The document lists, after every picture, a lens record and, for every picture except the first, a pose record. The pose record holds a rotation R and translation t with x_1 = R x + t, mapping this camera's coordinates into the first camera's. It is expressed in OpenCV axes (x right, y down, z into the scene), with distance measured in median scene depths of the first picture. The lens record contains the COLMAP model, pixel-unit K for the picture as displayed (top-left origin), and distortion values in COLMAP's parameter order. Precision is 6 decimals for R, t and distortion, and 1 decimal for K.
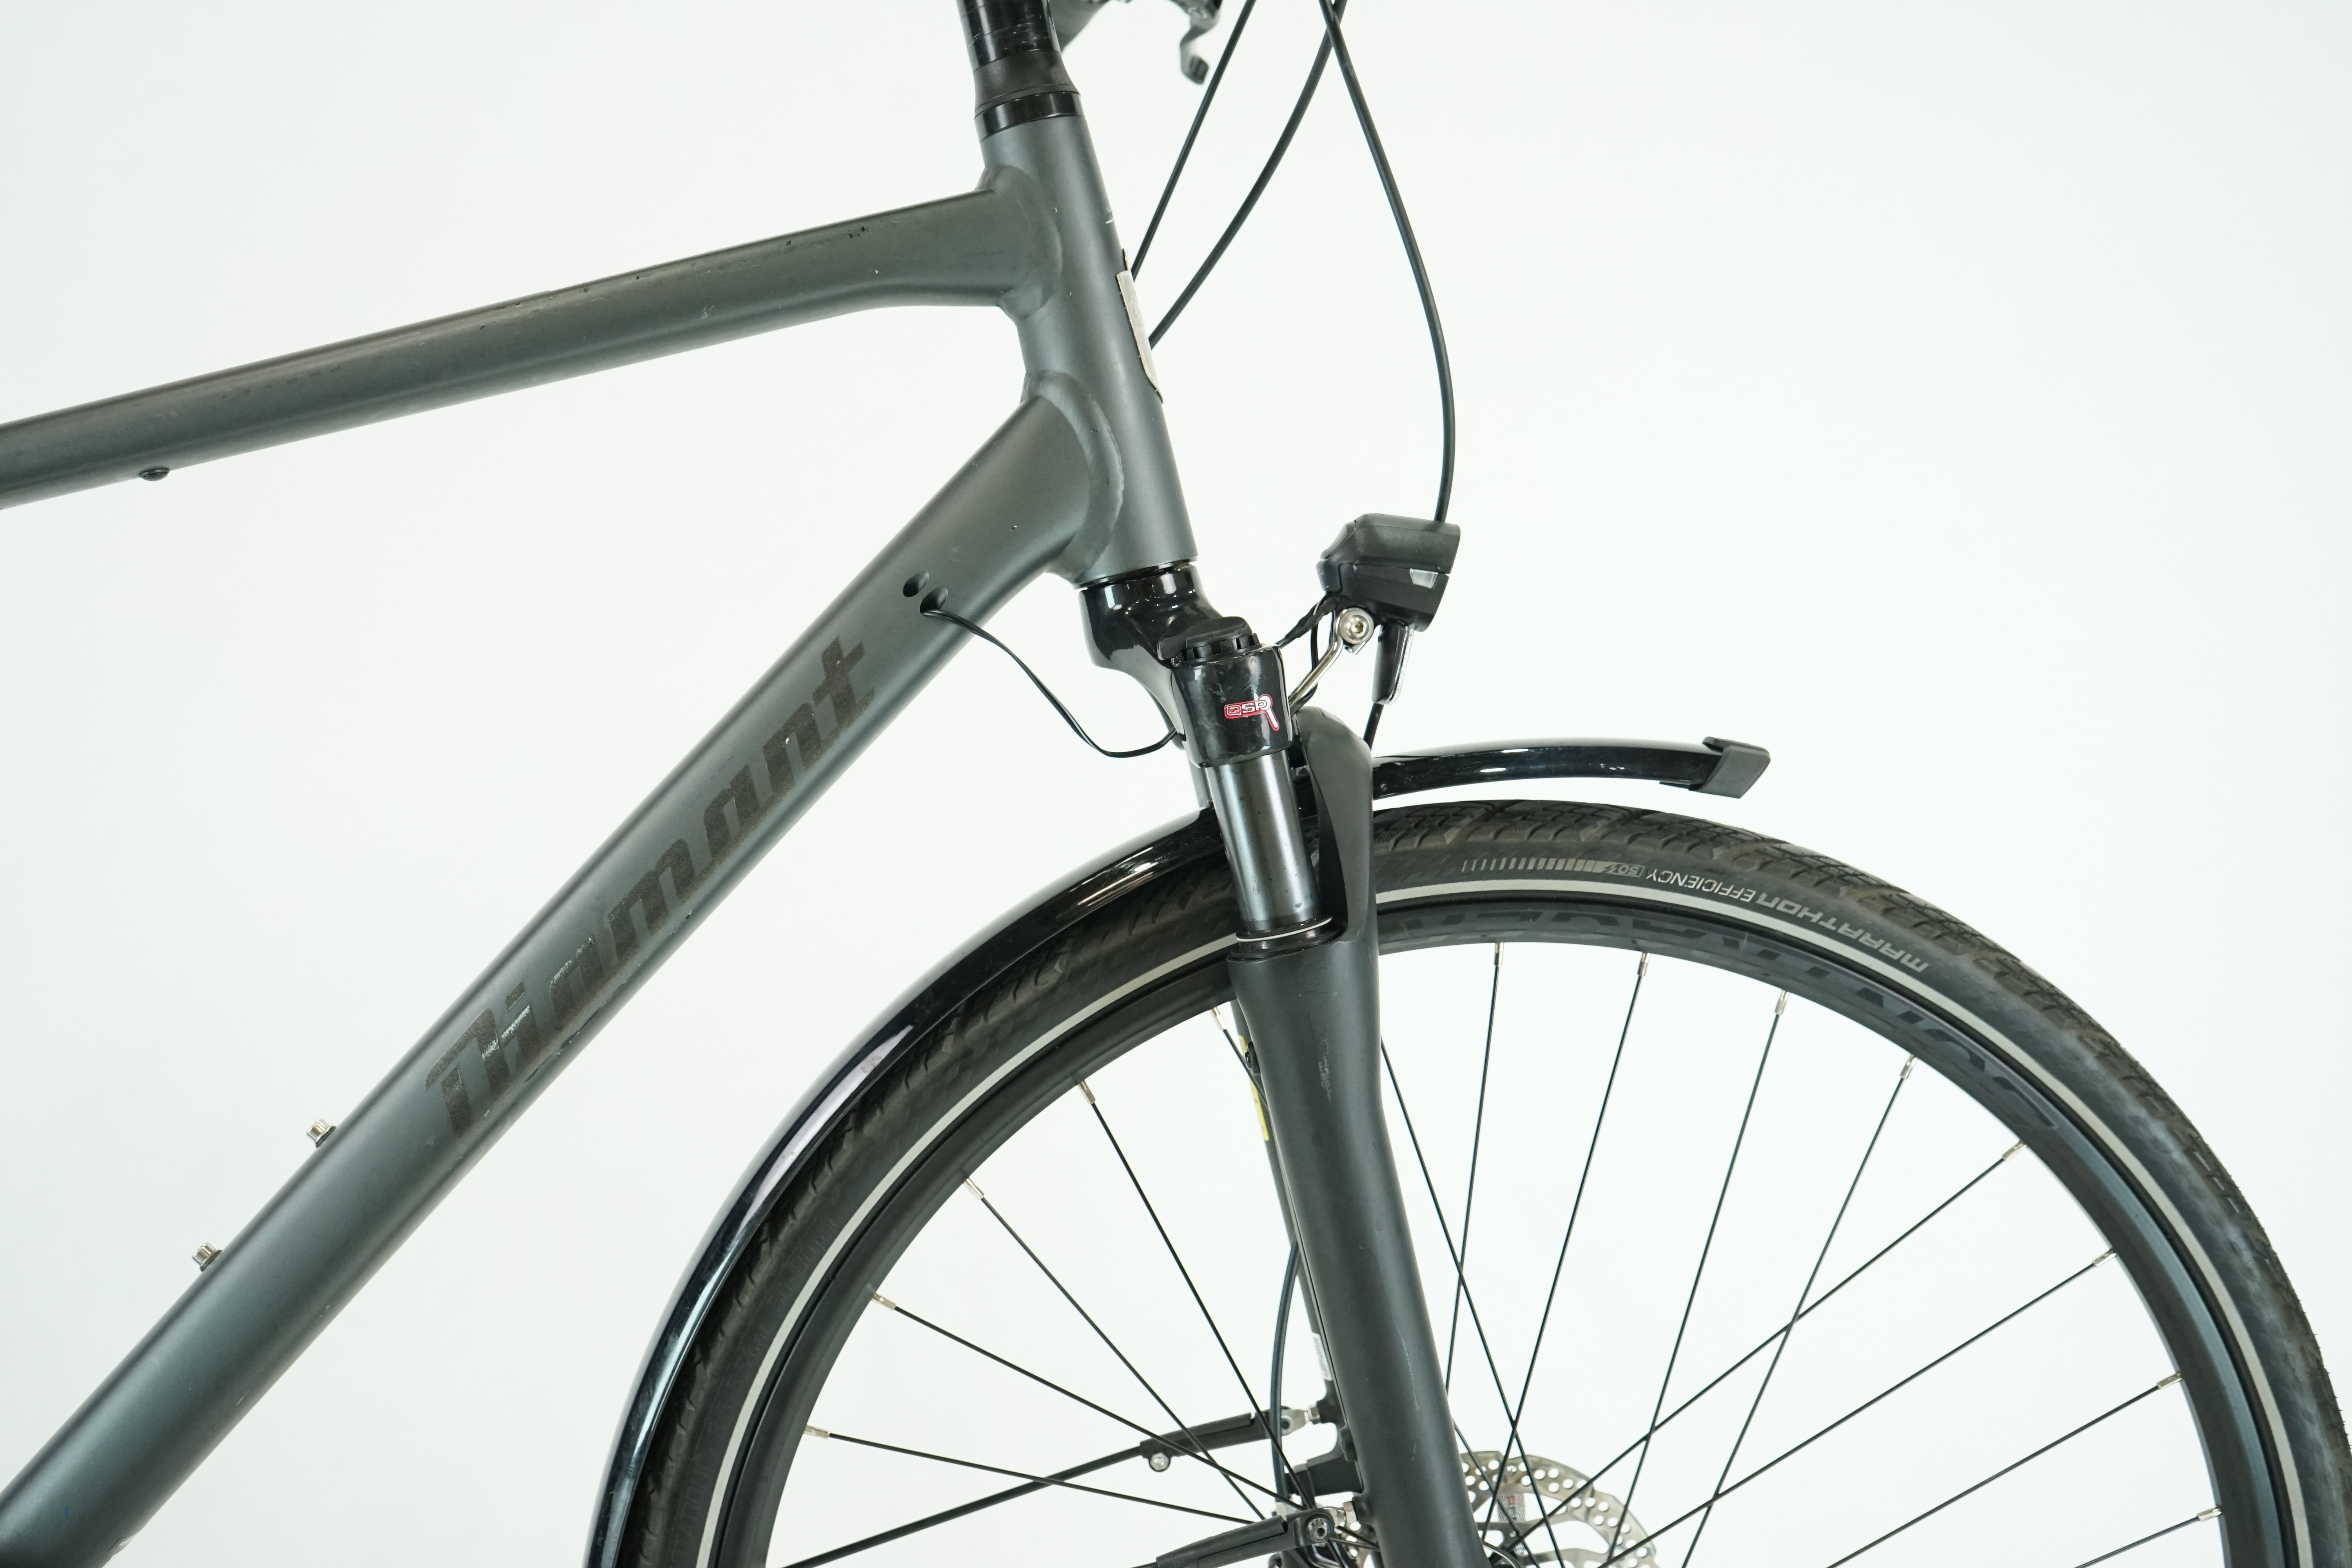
lens RADIAL K [[2306.2, 0, 1176.0], [0, 2306.2, 784.0], [0, 0, 1]] dist [0.148857, 0.000240]
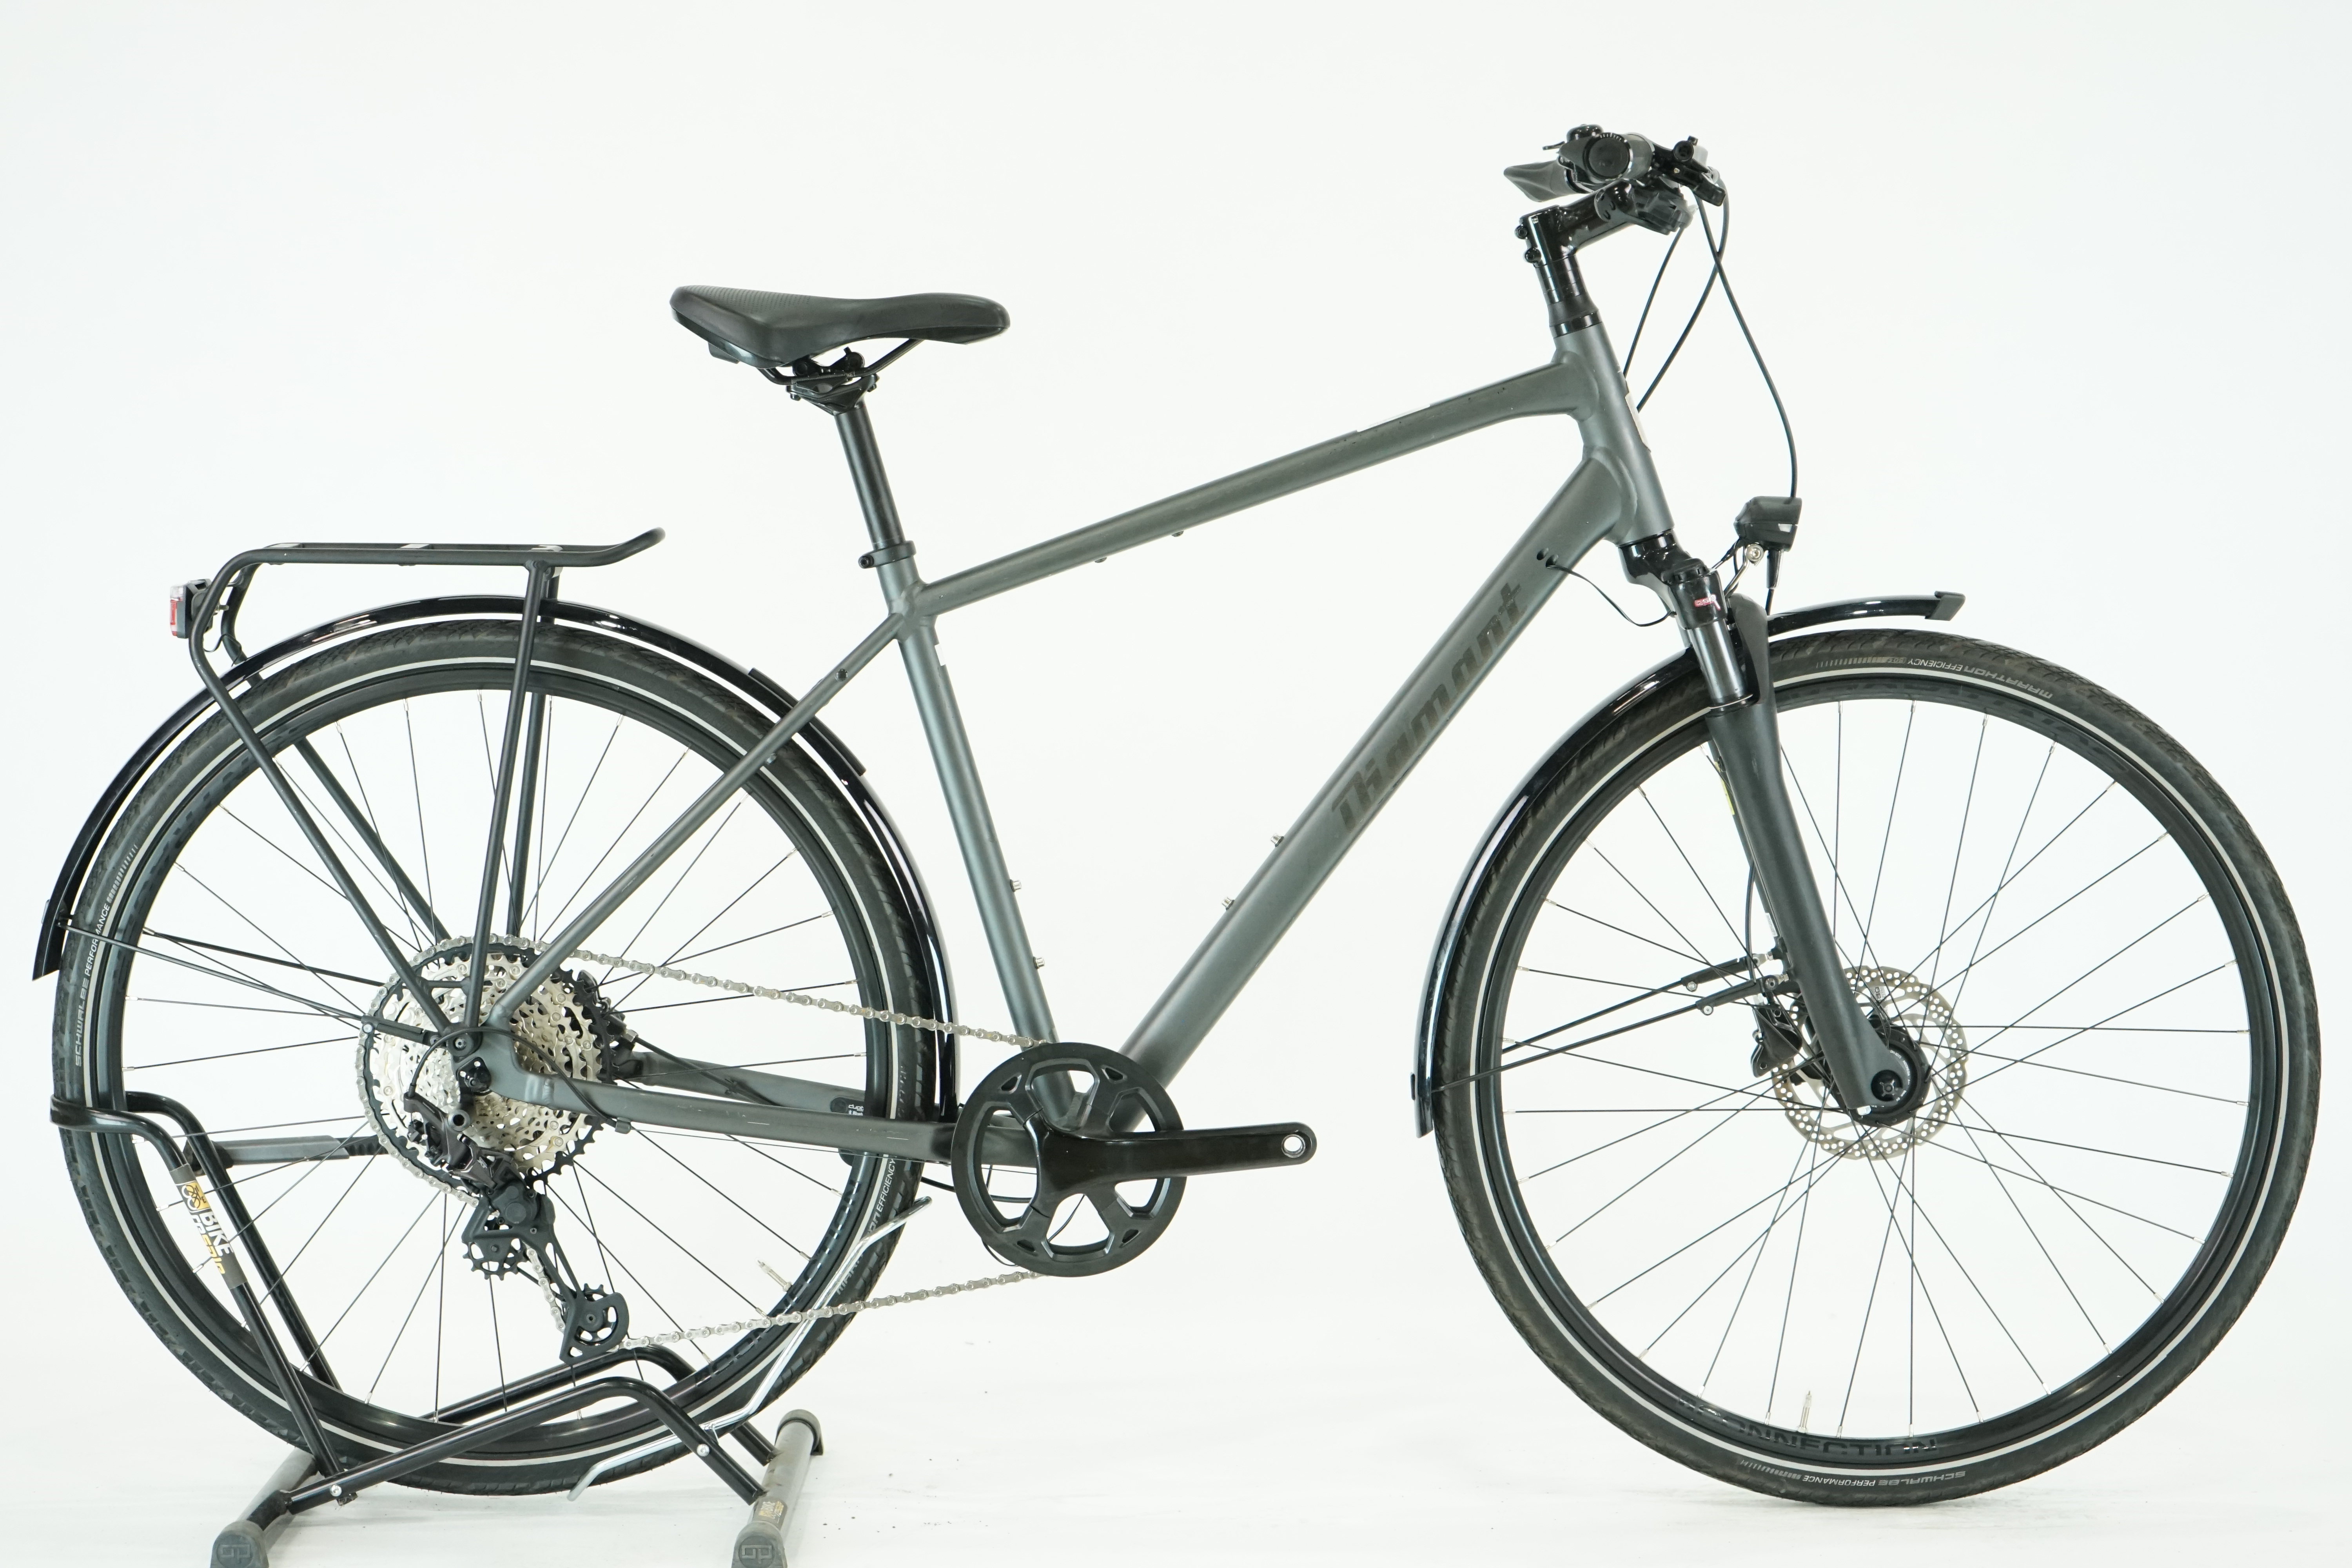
lens RADIAL K [[4462.0, 0, 1176.0], [0, 4462.0, 784.0], [0, 0, 1]] dist [0.014540, -0.020204]
pose [[0.992353, -0.084689, -0.089801, -0.092825], [0.087001, 0.995962, 0.022153, 0.003404], [0.087562, -0.029796, 0.995713, -2.982128]]
